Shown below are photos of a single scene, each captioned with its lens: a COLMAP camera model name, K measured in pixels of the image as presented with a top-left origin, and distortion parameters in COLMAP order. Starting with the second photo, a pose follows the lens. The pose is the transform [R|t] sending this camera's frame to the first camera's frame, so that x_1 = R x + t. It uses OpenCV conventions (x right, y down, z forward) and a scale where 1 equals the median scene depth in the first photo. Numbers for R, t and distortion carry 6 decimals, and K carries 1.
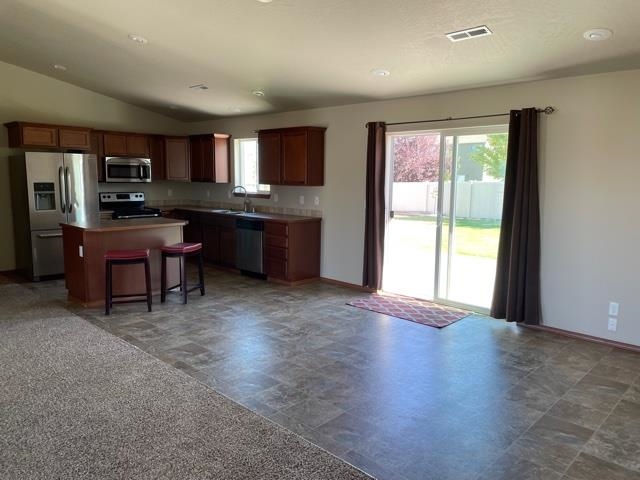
lens RADIAL K [[479.2, 0, 319.7], [0, 479.2, 236.3], [0, 0, 1]] dist [0.081902, -0.100881]
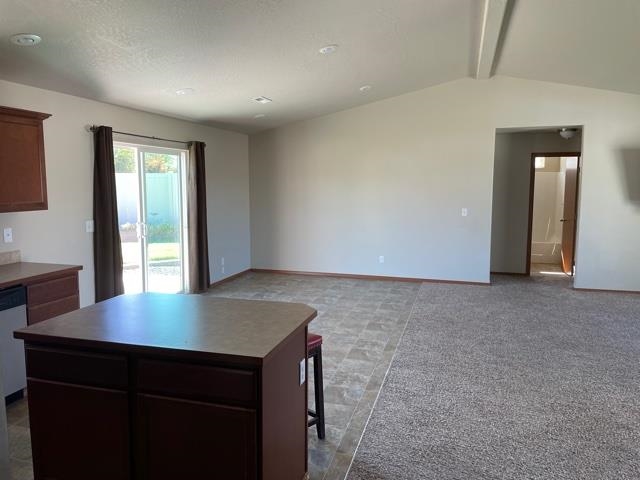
lens RADIAL K [[479.2, 0, 312.7], [0, 479.2, 229.2], [0, 0, 1]] dist [0.081902, -0.100881]
pose [[-0.444995, -0.091535, 0.890843, -0.739950], [0.114290, 0.980823, 0.157871, -0.139945], [-0.888210, 0.172066, -0.426000, 0.970079]]
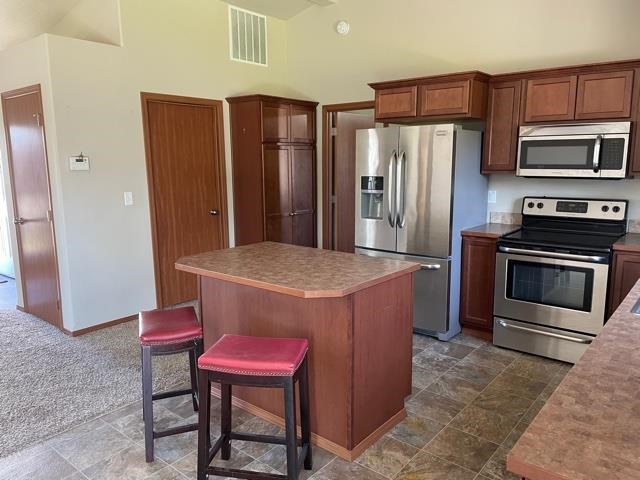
lens RADIAL K [[479.2, 0, 320.4], [0, 479.2, 241.9], [0, 0, 1]] dist [0.081902, -0.100881]
pose [[0.072417, 0.153194, -0.985539, 0.065514], [-0.120247, 0.982267, 0.143850, -0.108020], [0.990099, 0.108091, 0.089554, 0.884214]]
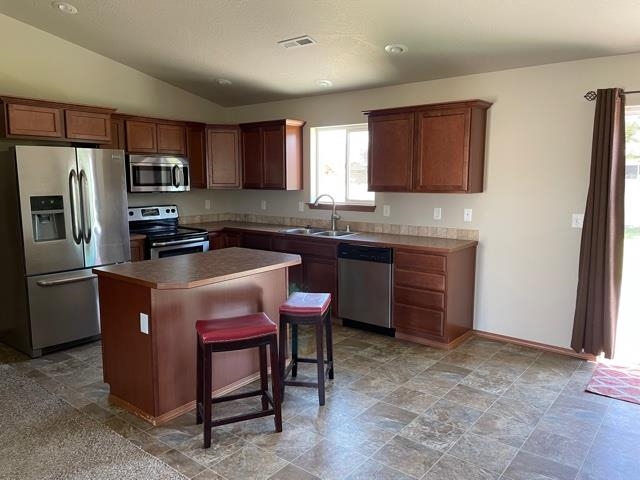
lens RADIAL K [[479.2, 0, 315.2], [0, 479.2, 239.7], [0, 0, 1]] dist [0.081902, -0.100881]
pose [[0.996698, -0.023938, 0.077584, -0.278717], [0.023707, 0.999711, 0.003904, -0.049612], [-0.077655, -0.002051, 0.996978, 0.363802]]
